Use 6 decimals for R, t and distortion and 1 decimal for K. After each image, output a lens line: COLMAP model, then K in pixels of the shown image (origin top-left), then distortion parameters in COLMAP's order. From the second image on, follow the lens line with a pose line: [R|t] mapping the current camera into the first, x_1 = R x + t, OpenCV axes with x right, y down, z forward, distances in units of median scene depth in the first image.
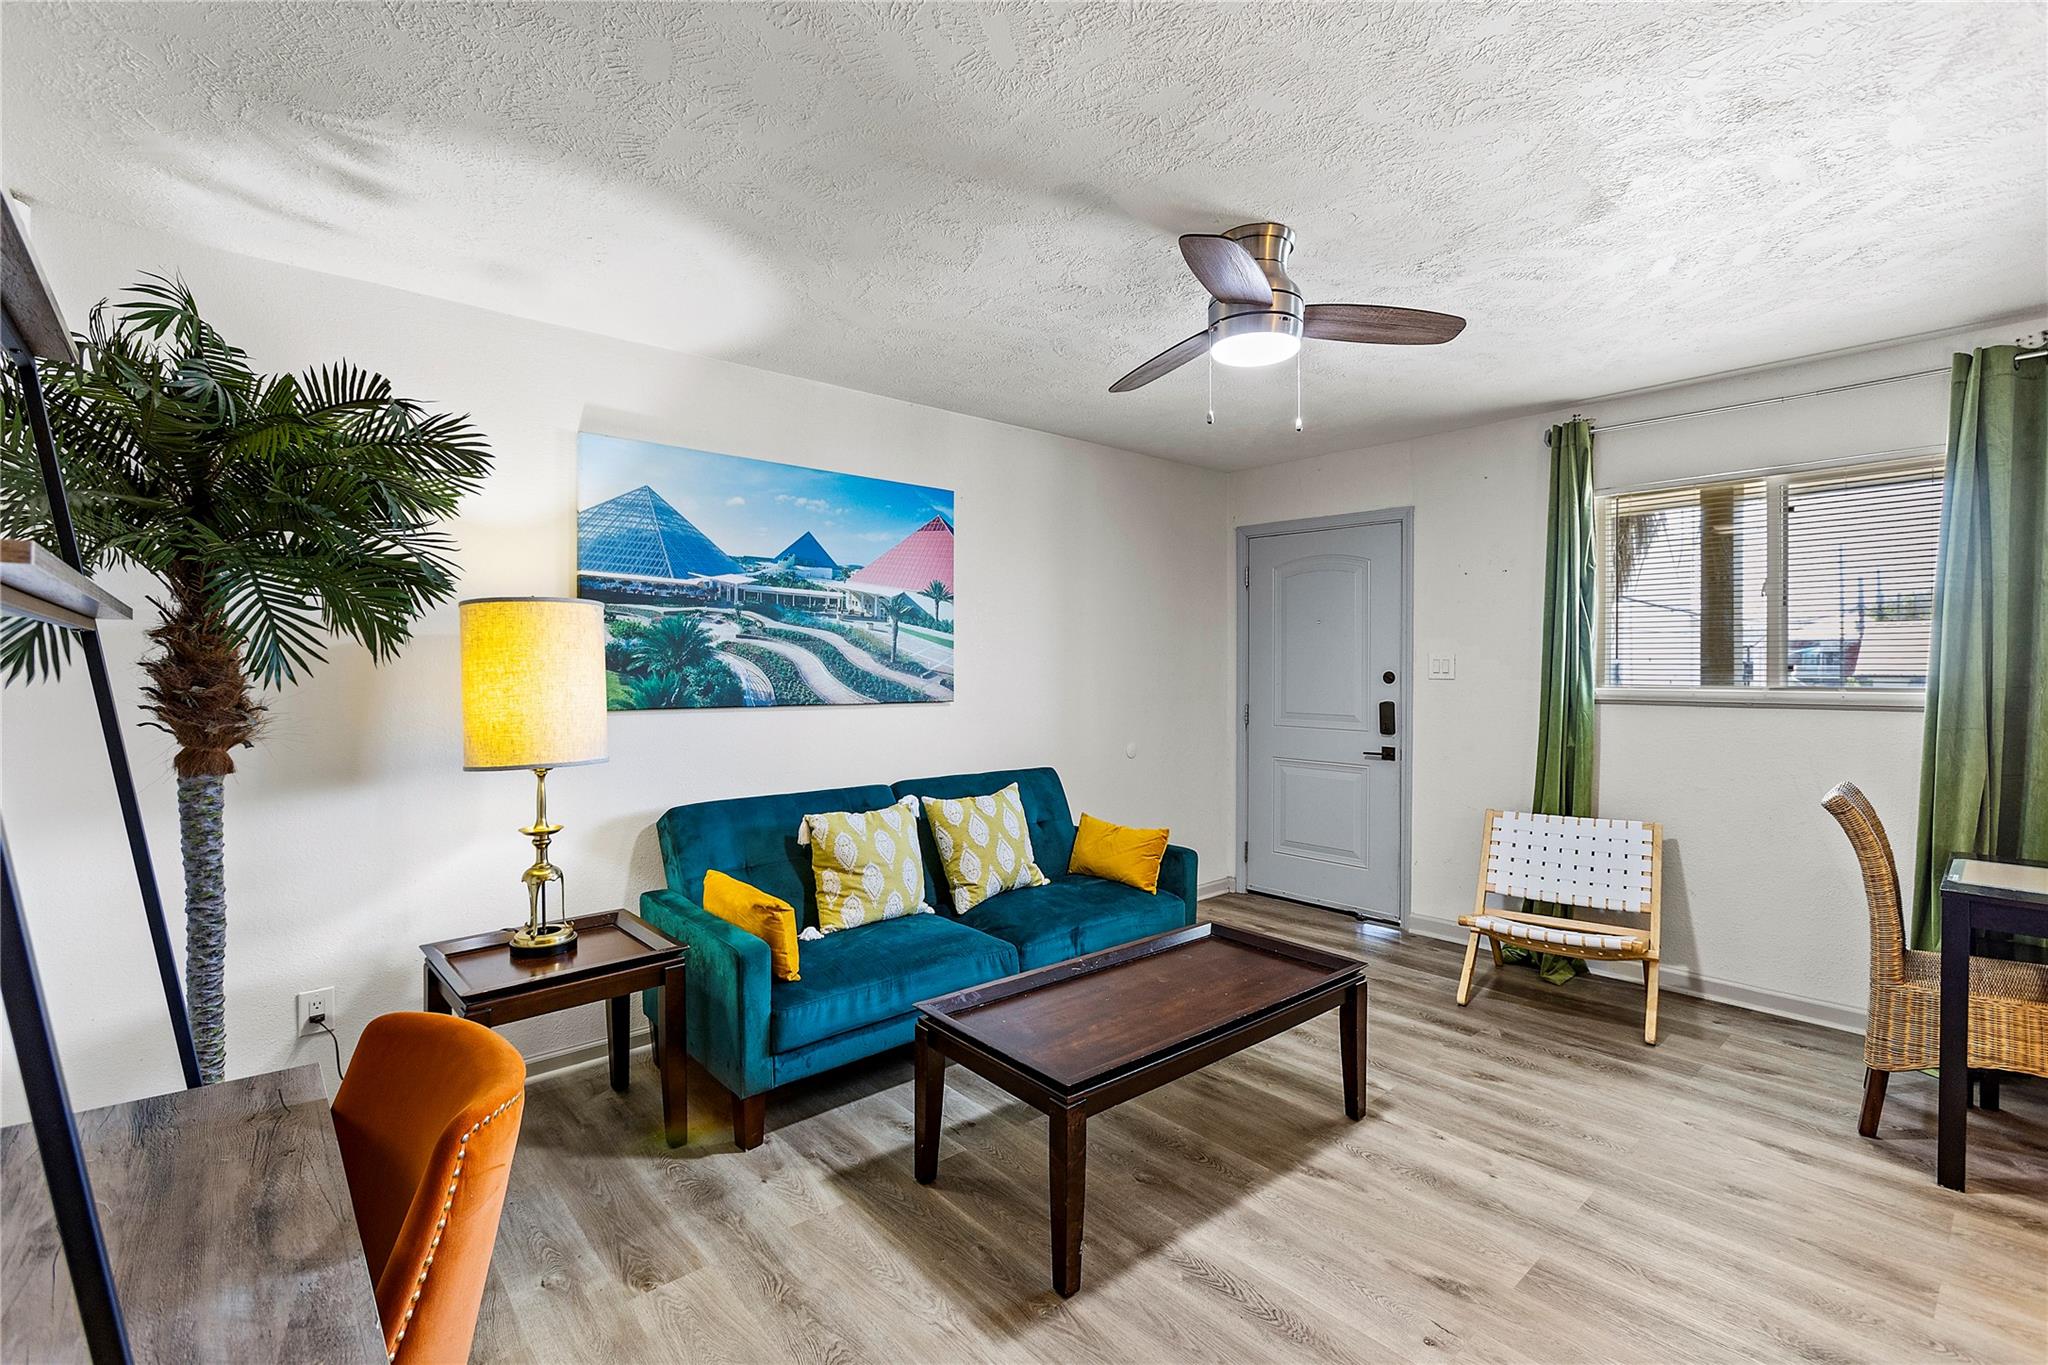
lens RADIAL K [[917.4, 0, 1024.2], [0, 917.4, 663.2], [0, 0, 1]] dist [0.001923, 0.000417]
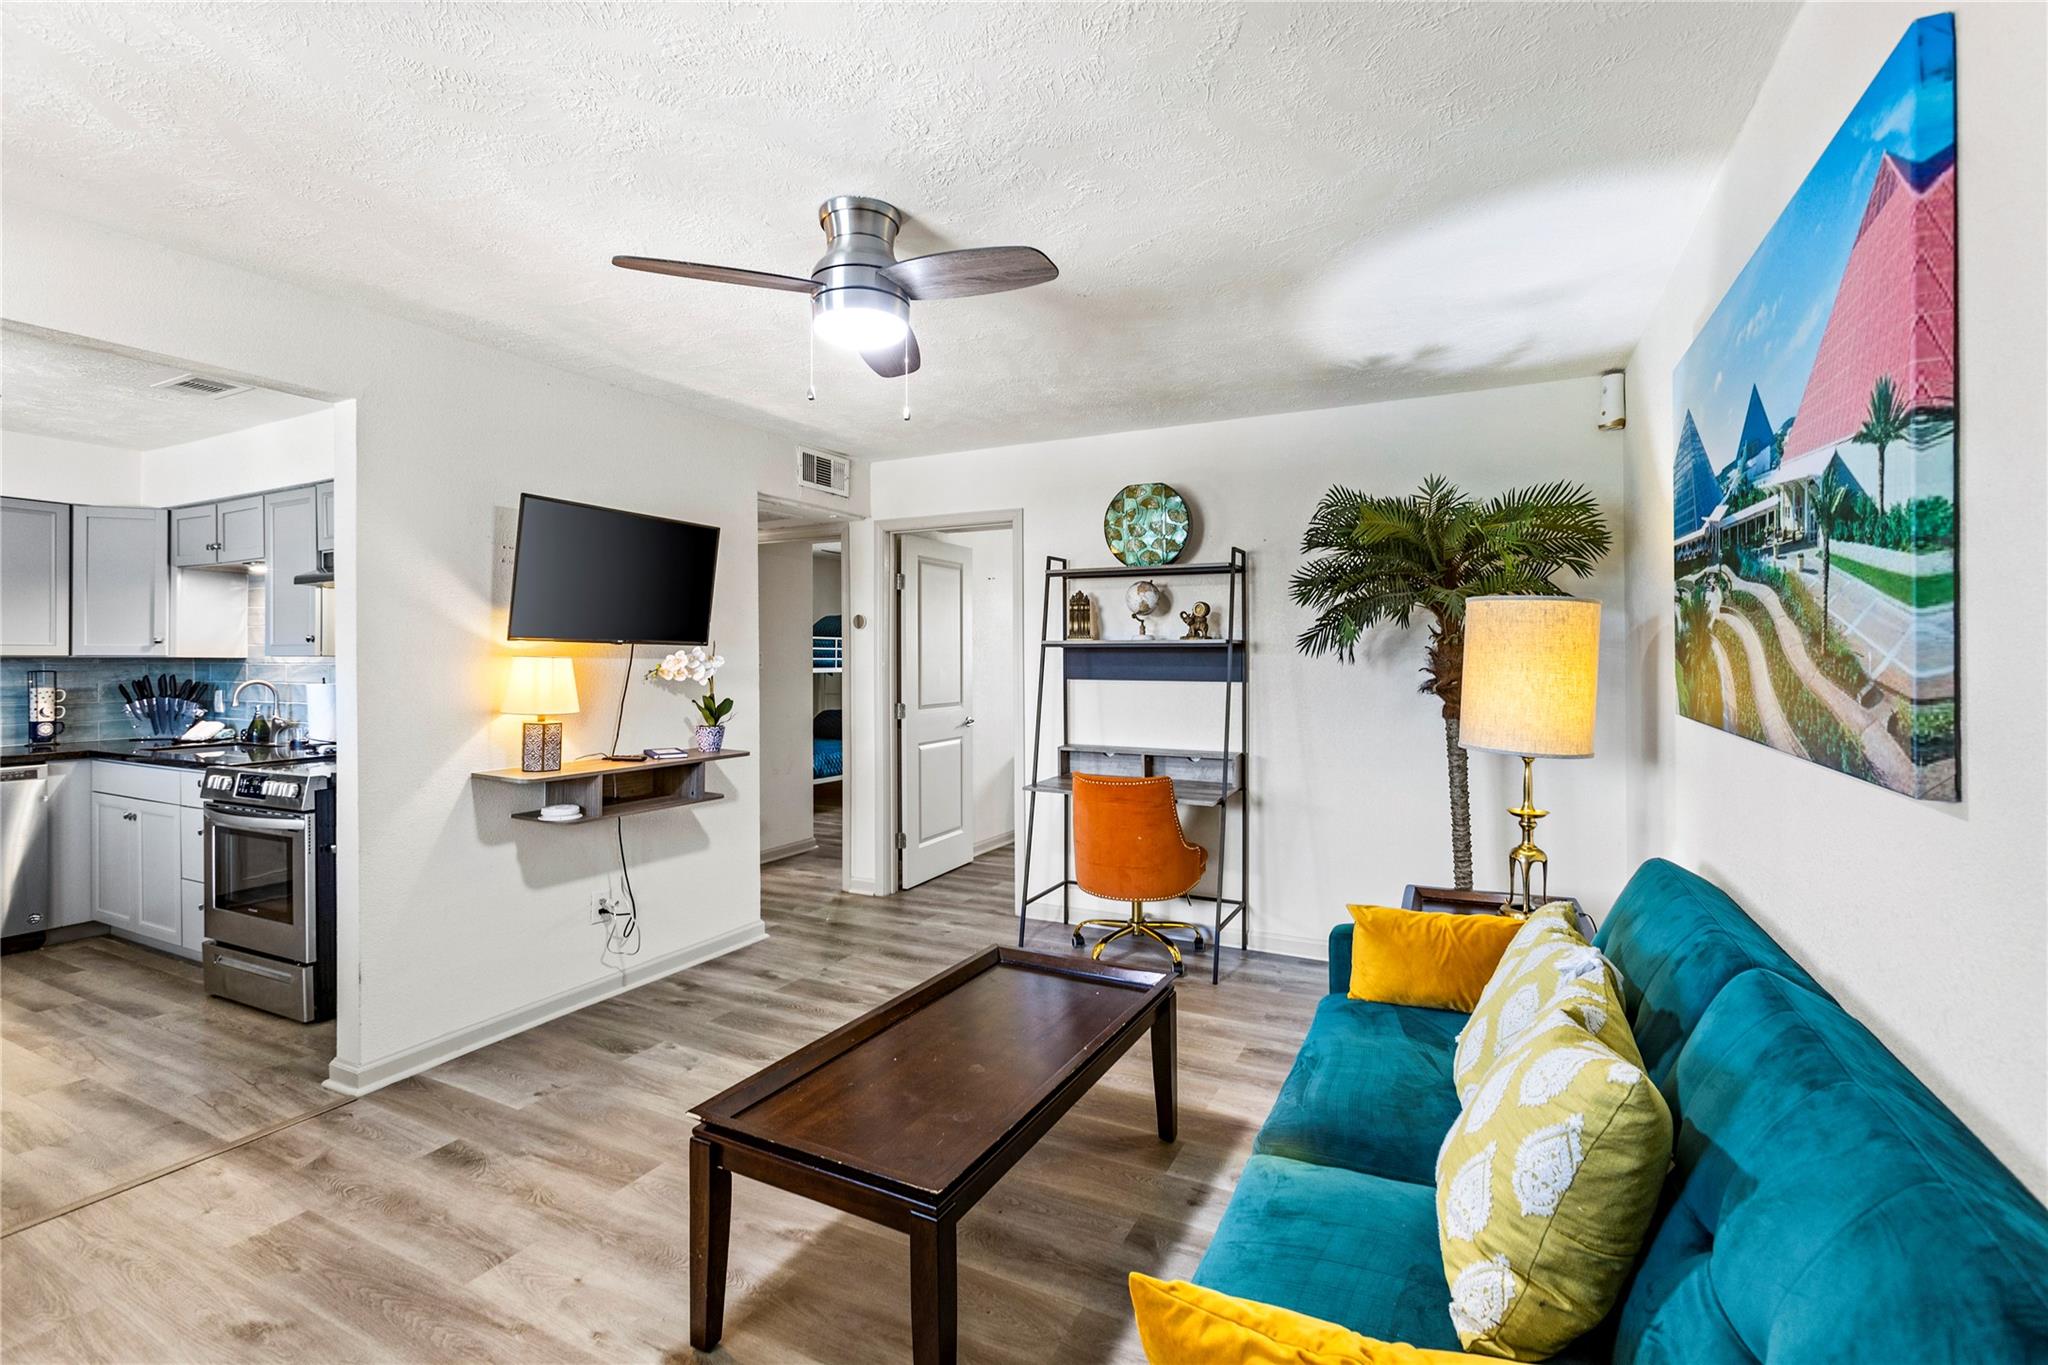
lens RADIAL K [[920.5, 0, 1024.1], [0, 920.5, 654.0], [0, 0, 1]] dist [0.008540, 0.000388]
pose [[-0.926572, 0.002927, -0.376107, 0.423738], [0.004441, 0.999985, -0.003158, -0.002205], [0.376092, -0.004597, -0.926571, 1.814961]]
